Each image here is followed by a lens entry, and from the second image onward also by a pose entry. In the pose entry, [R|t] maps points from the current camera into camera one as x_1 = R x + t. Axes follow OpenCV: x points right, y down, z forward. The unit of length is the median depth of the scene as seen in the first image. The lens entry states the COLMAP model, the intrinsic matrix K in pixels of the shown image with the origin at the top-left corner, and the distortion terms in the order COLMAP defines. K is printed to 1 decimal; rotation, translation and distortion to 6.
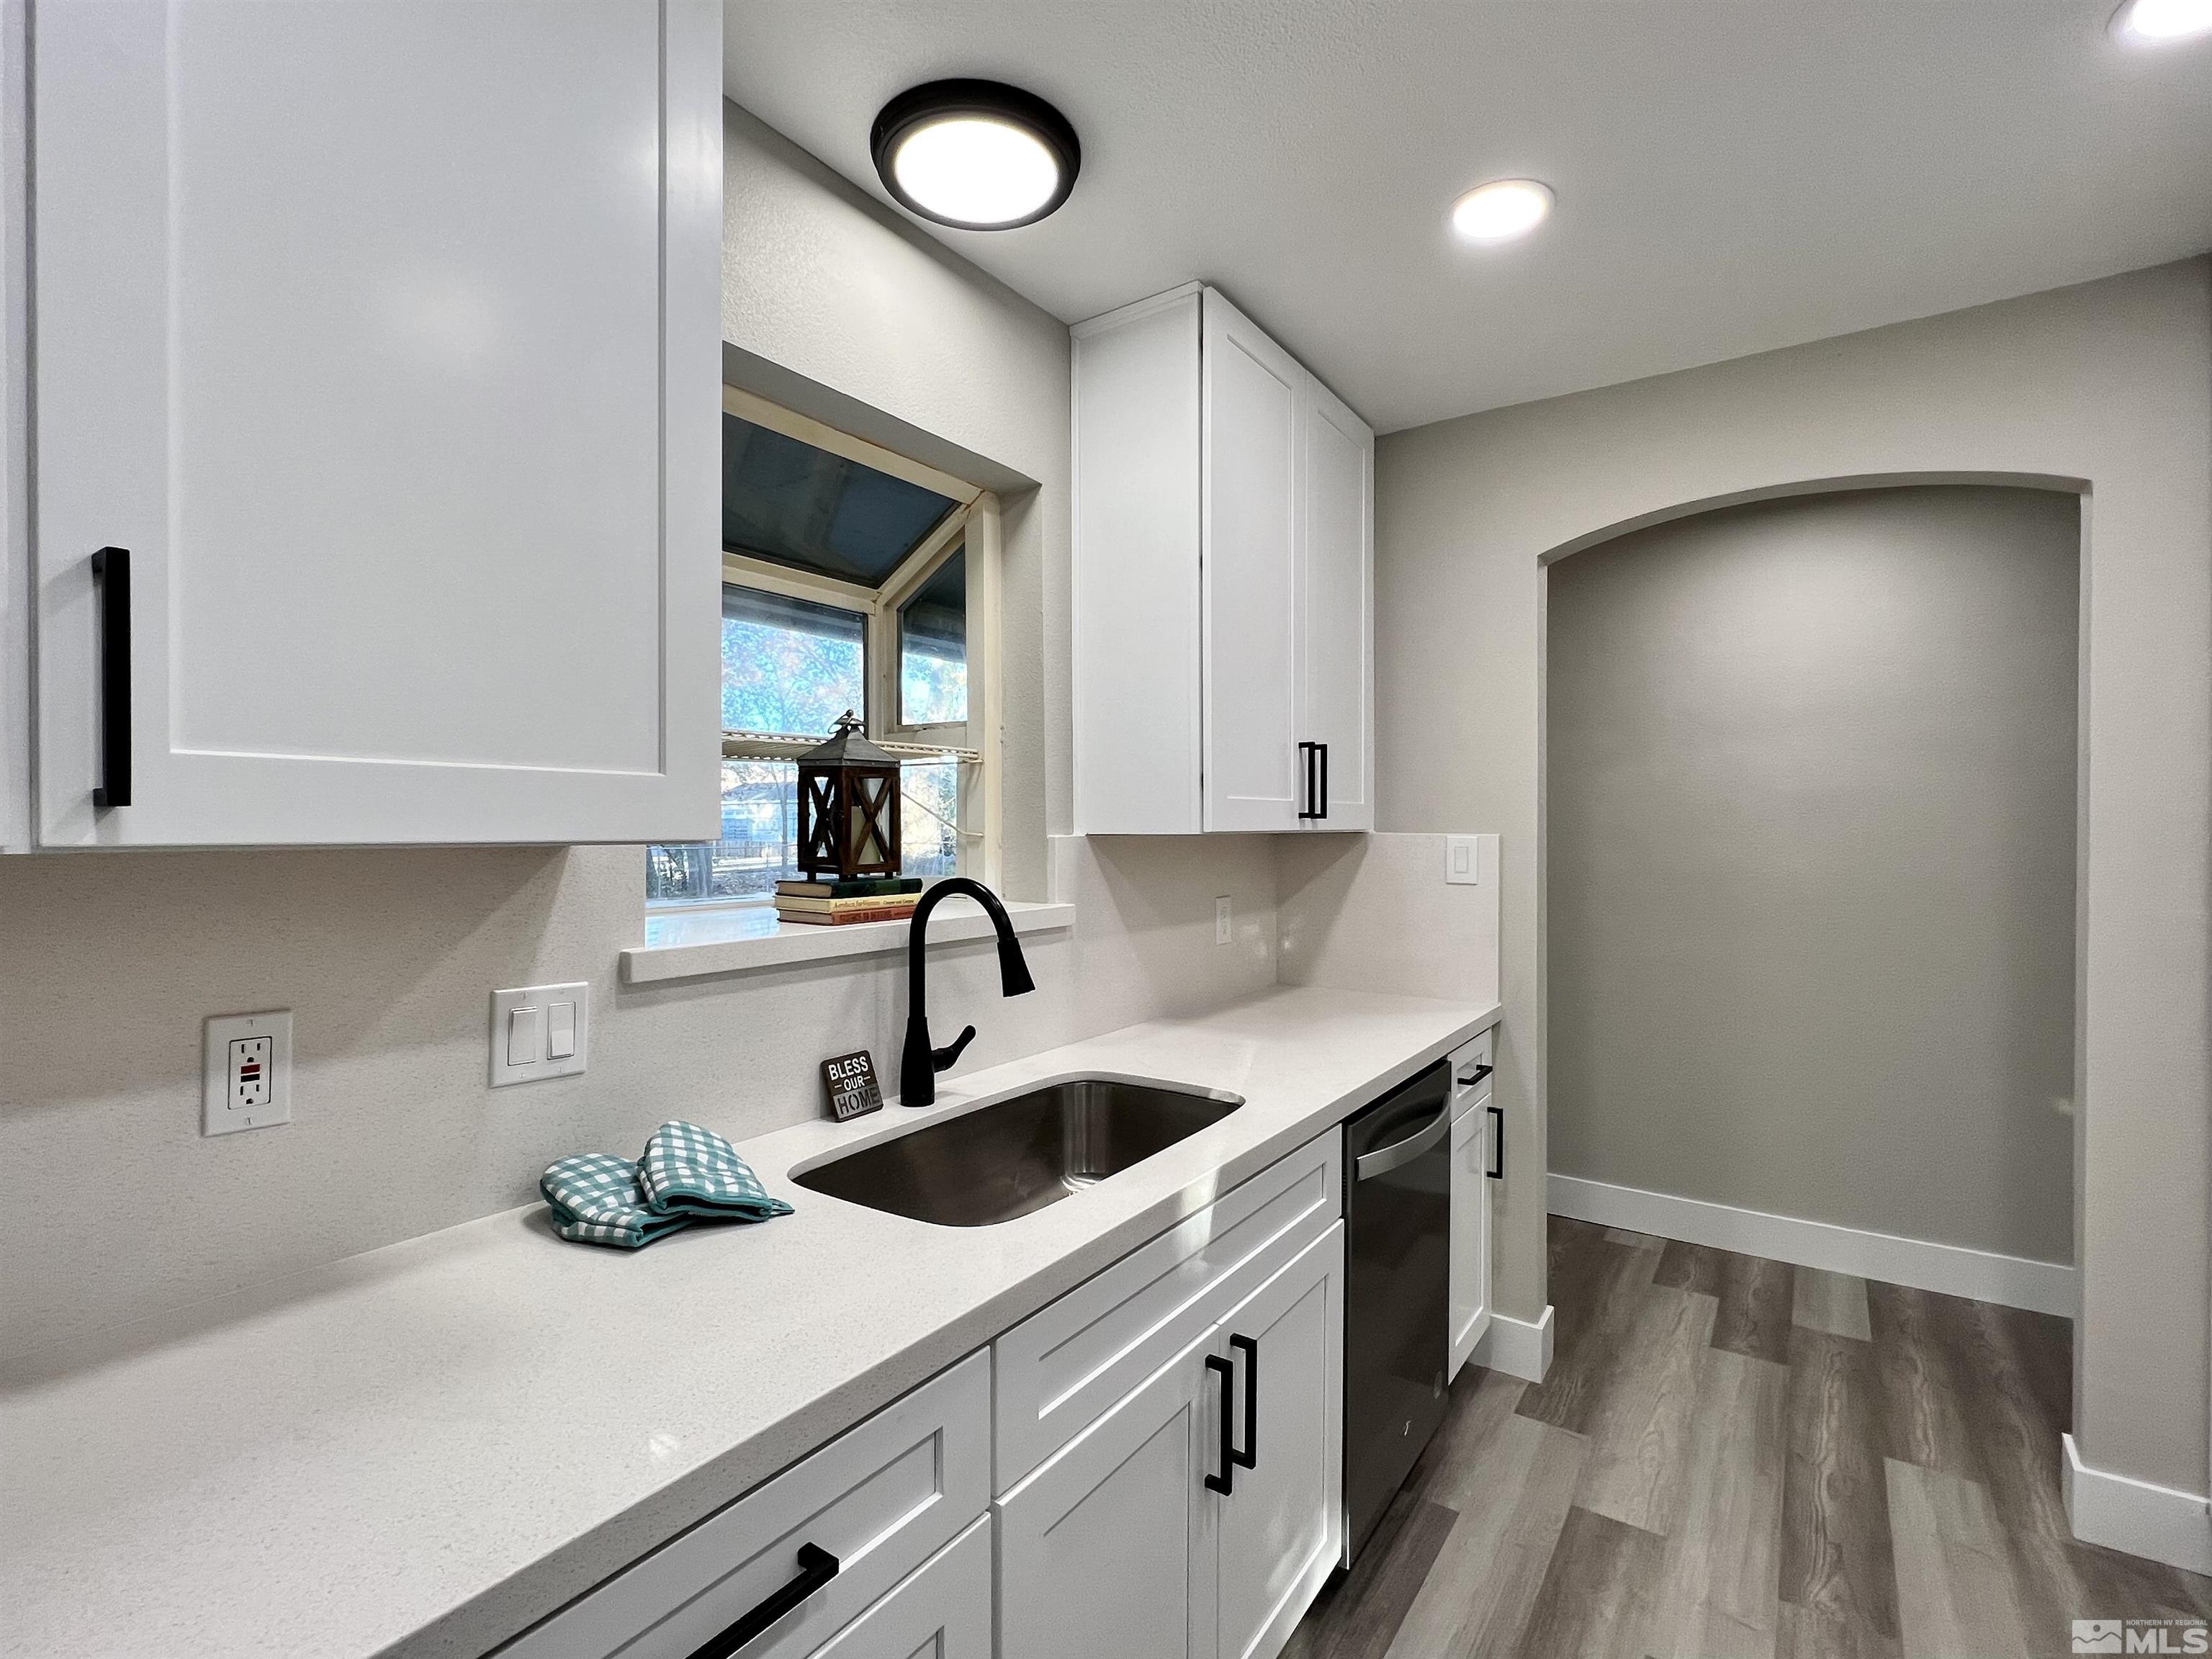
lens RADIAL K [[1017.6, 0, 1106.0], [0, 1017.6, 829.5], [0, 0, 1]] dist [-0.001086, -0.000597]
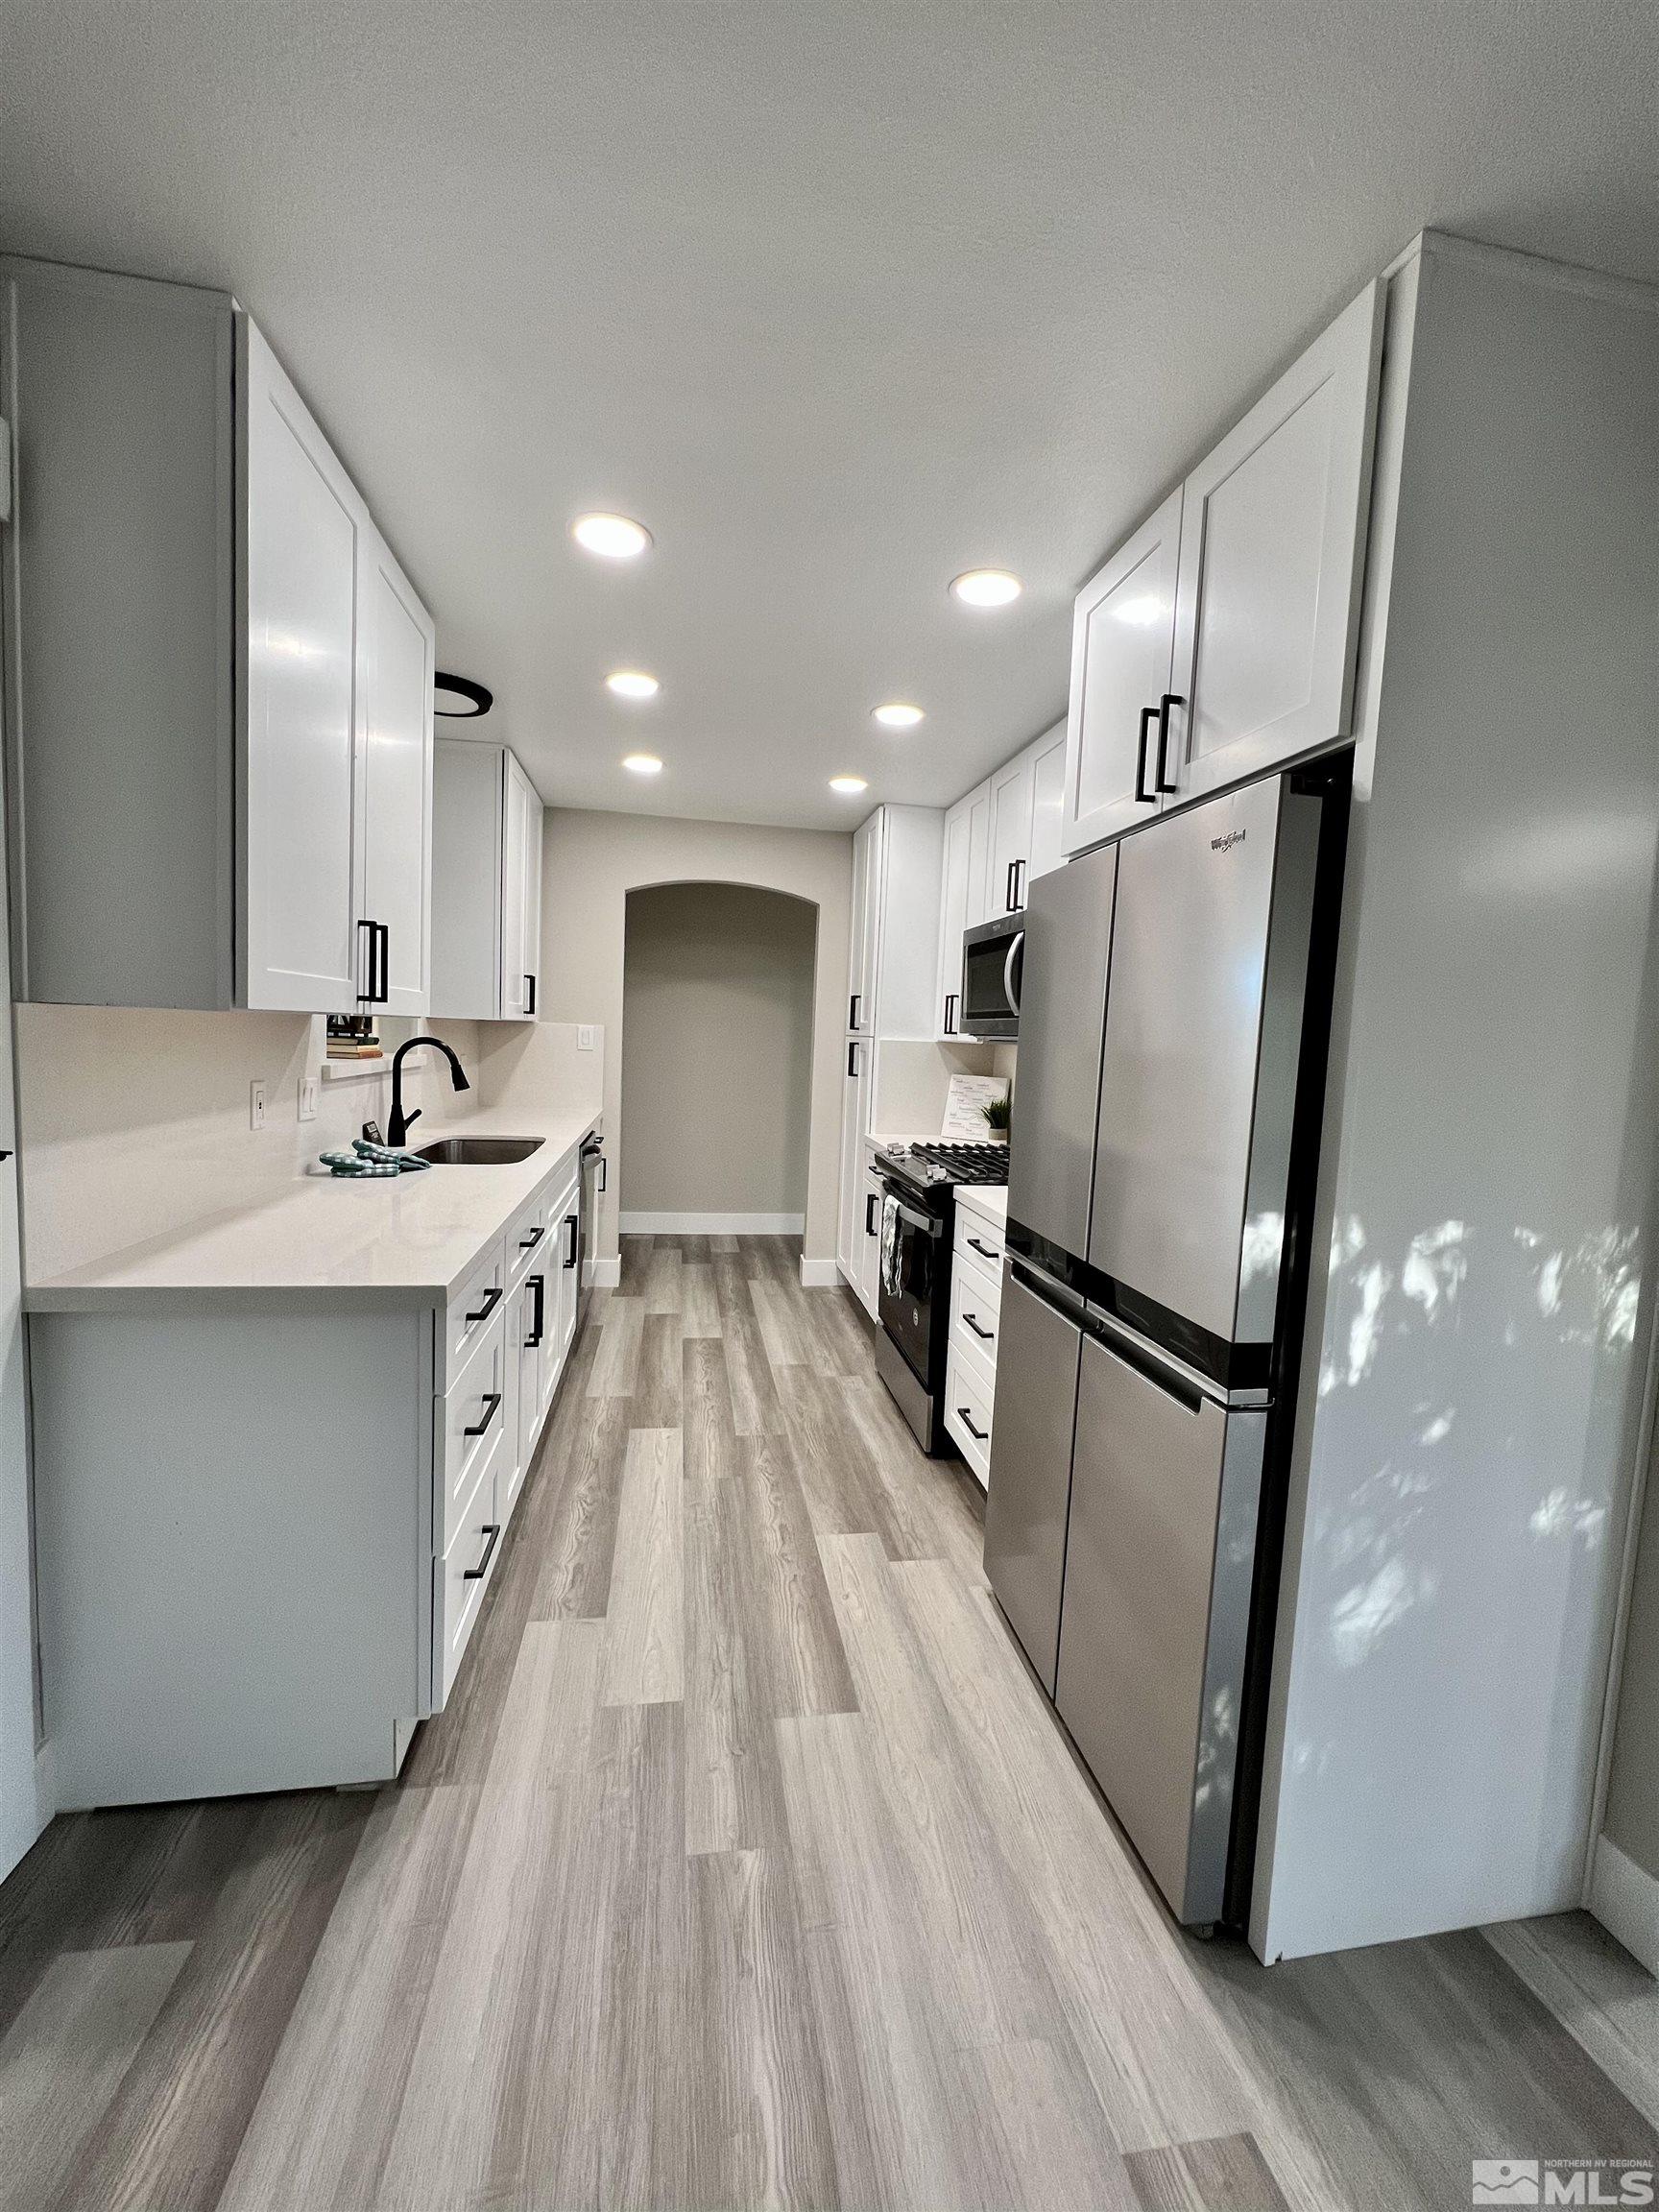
lens RADIAL K [[879.9, 0, 829.3], [0, 879.9, 1101.9], [0, 0, 1]] dist [-0.000650, -0.000202]
pose [[0.711227, -0.023732, 0.702561, -0.705006], [-0.039442, 0.996508, 0.073590, 0.012703], [-0.701855, -0.080049, 0.707808, -0.749529]]
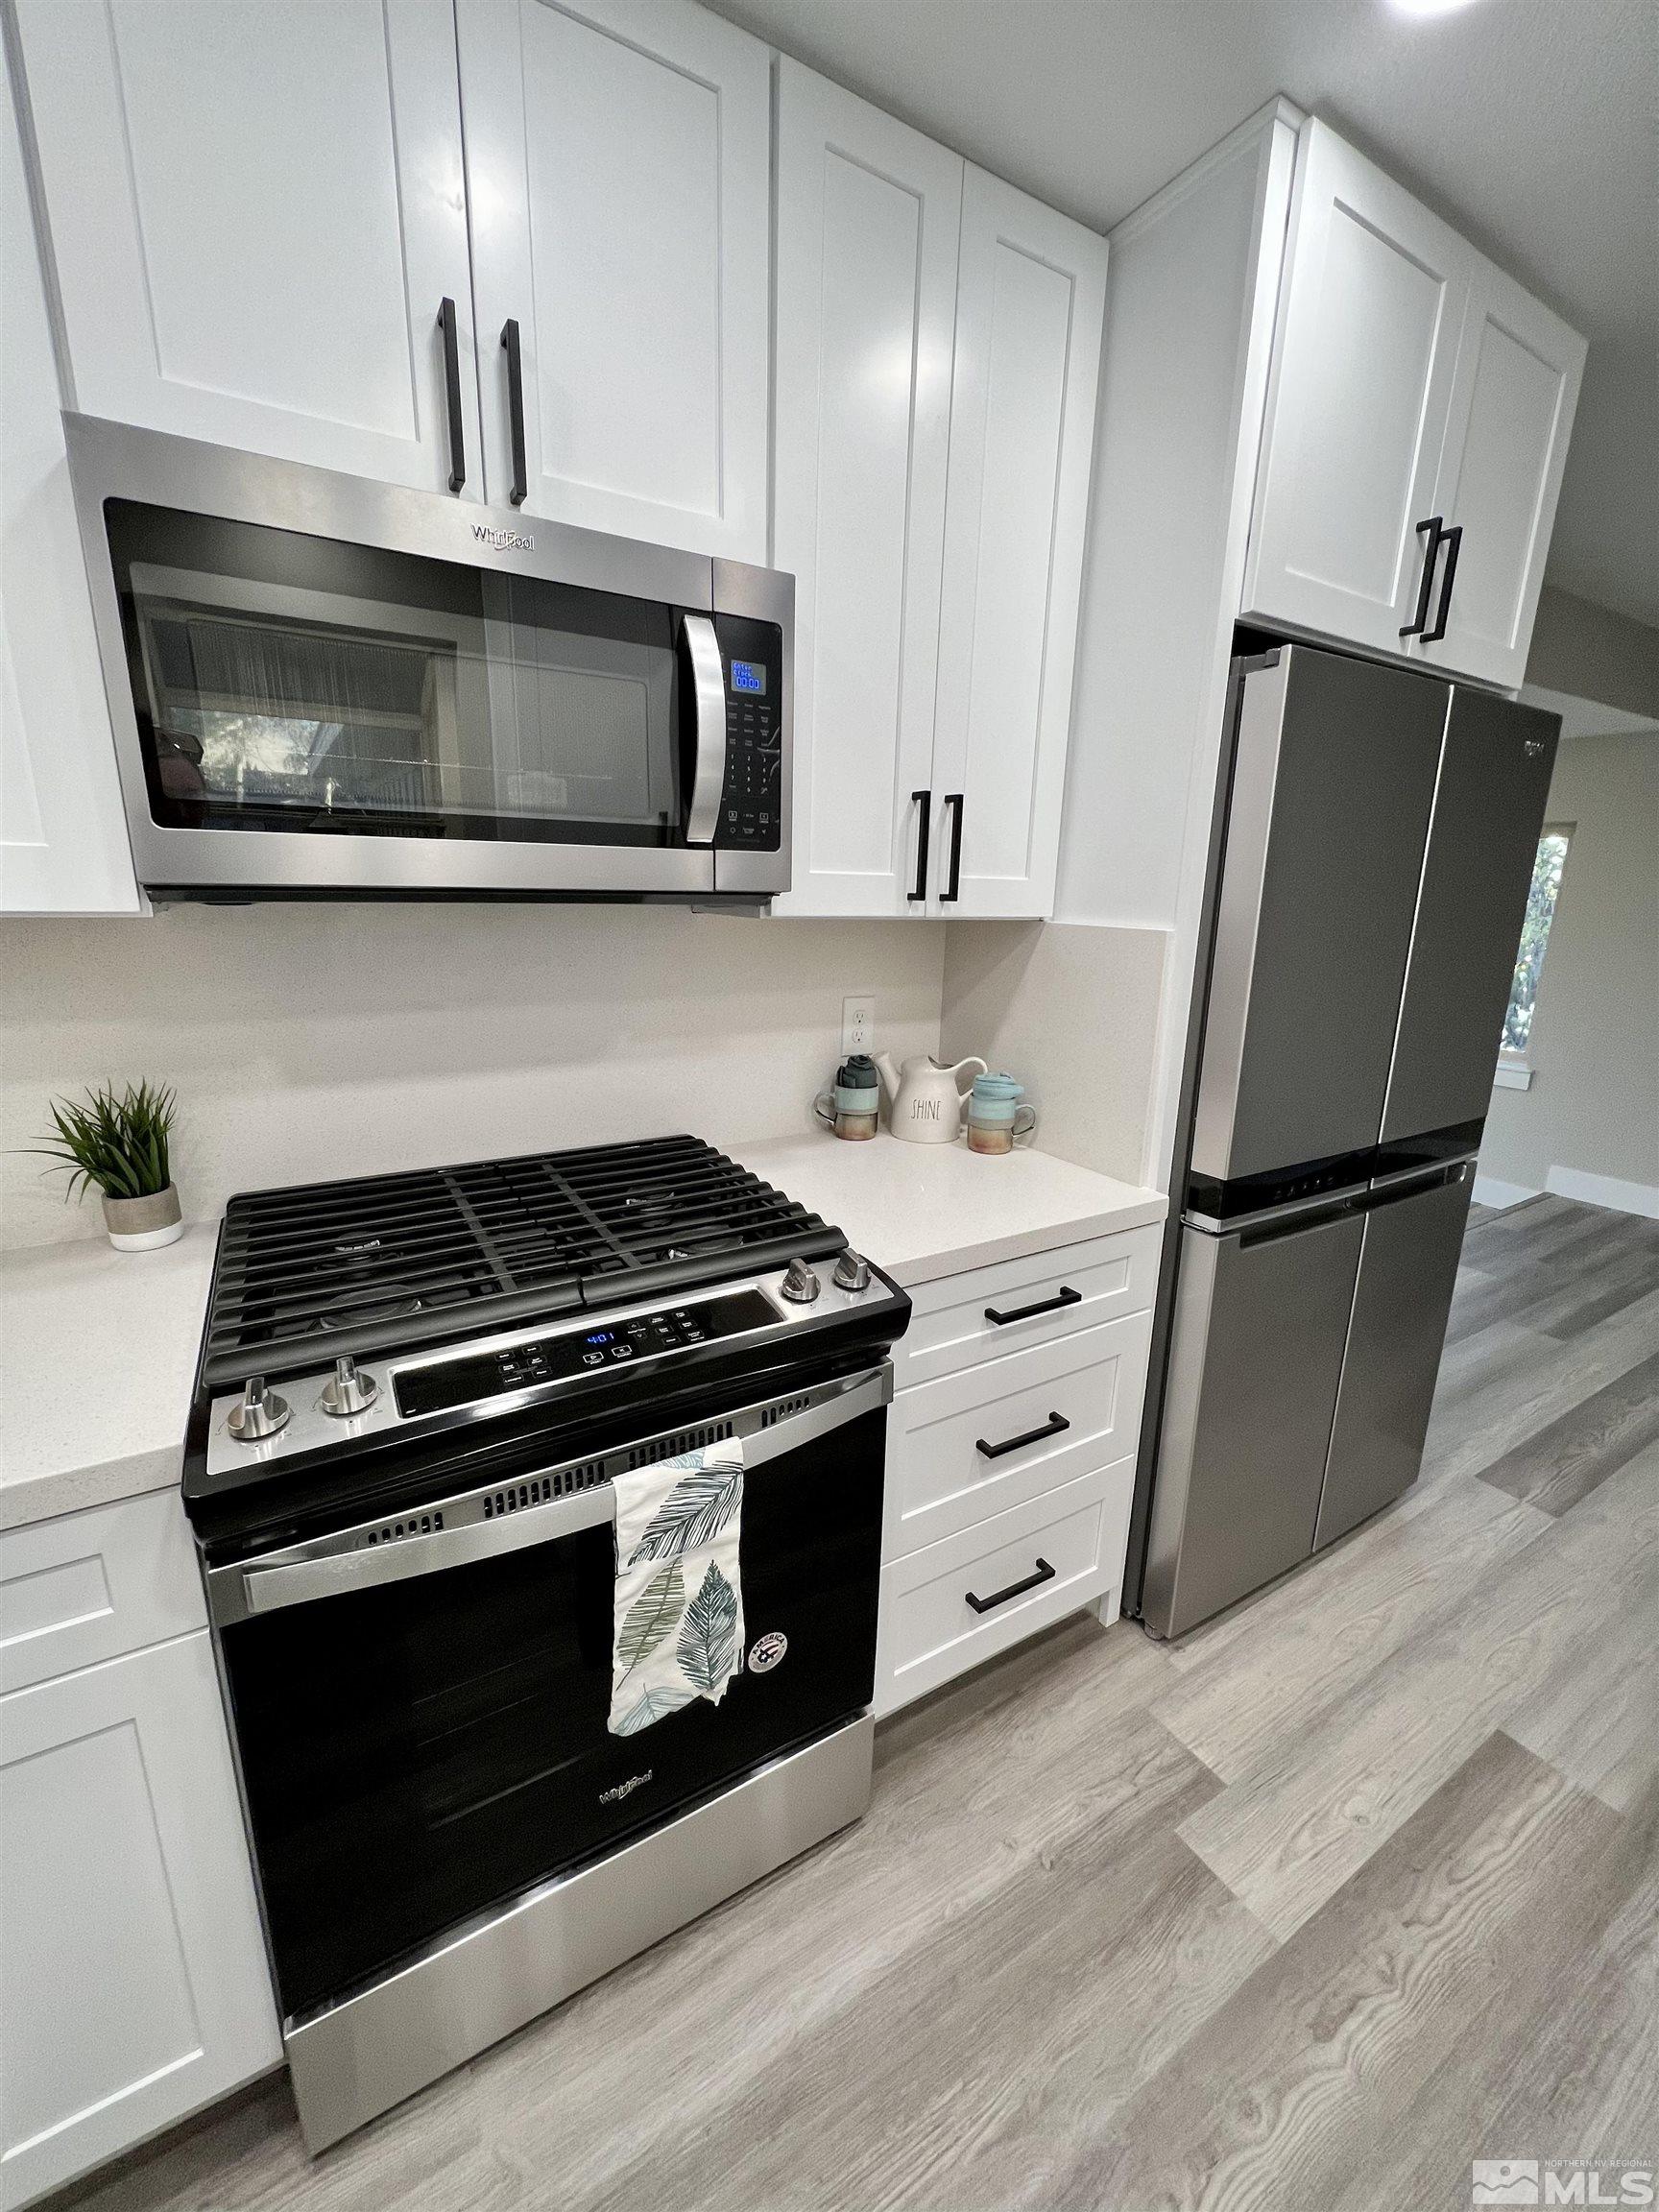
lens RADIAL K [[879.9, 0, 829.3], [0, 879.9, 1101.9], [0, 0, 1]] dist [-0.000650, -0.000202]
pose [[-0.915685, -0.113962, 0.385402, 0.277655], [-0.018651, 0.969972, 0.242502, -0.011842], [-0.401464, 0.214867, -0.890314, 0.676938]]
